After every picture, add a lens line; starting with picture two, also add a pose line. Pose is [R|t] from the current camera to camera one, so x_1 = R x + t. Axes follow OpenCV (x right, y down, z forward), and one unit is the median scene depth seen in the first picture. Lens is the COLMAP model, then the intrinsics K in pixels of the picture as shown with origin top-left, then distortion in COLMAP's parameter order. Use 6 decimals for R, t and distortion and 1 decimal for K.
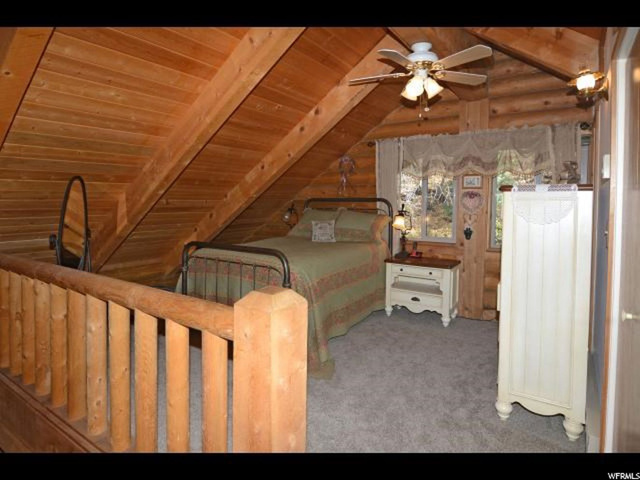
lens RADIAL K [[374.8, 0, 308.7], [0, 374.8, 229.8], [0, 0, 1]] dist [-0.019587, 0.001245]
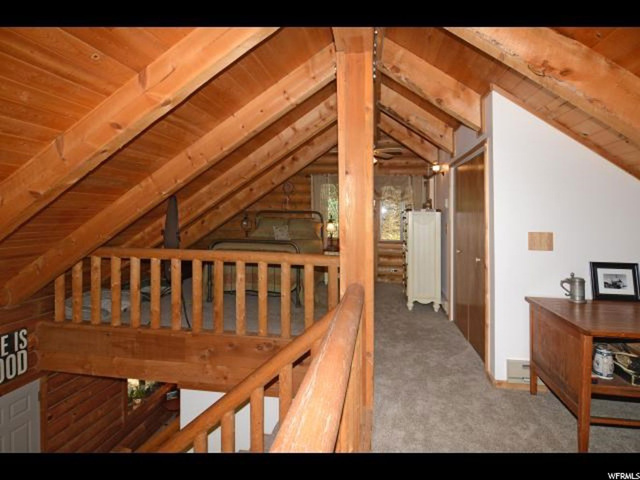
lens RADIAL K [[374.8, 0, 308.7], [0, 374.8, 229.8], [0, 0, 1]] dist [-0.019587, 0.001245]
pose [[0.914224, -0.001322, 0.405206, -0.560728], [0.011762, 0.999660, -0.023275, 0.033496], [-0.405037, 0.026045, 0.913929, -0.496461]]
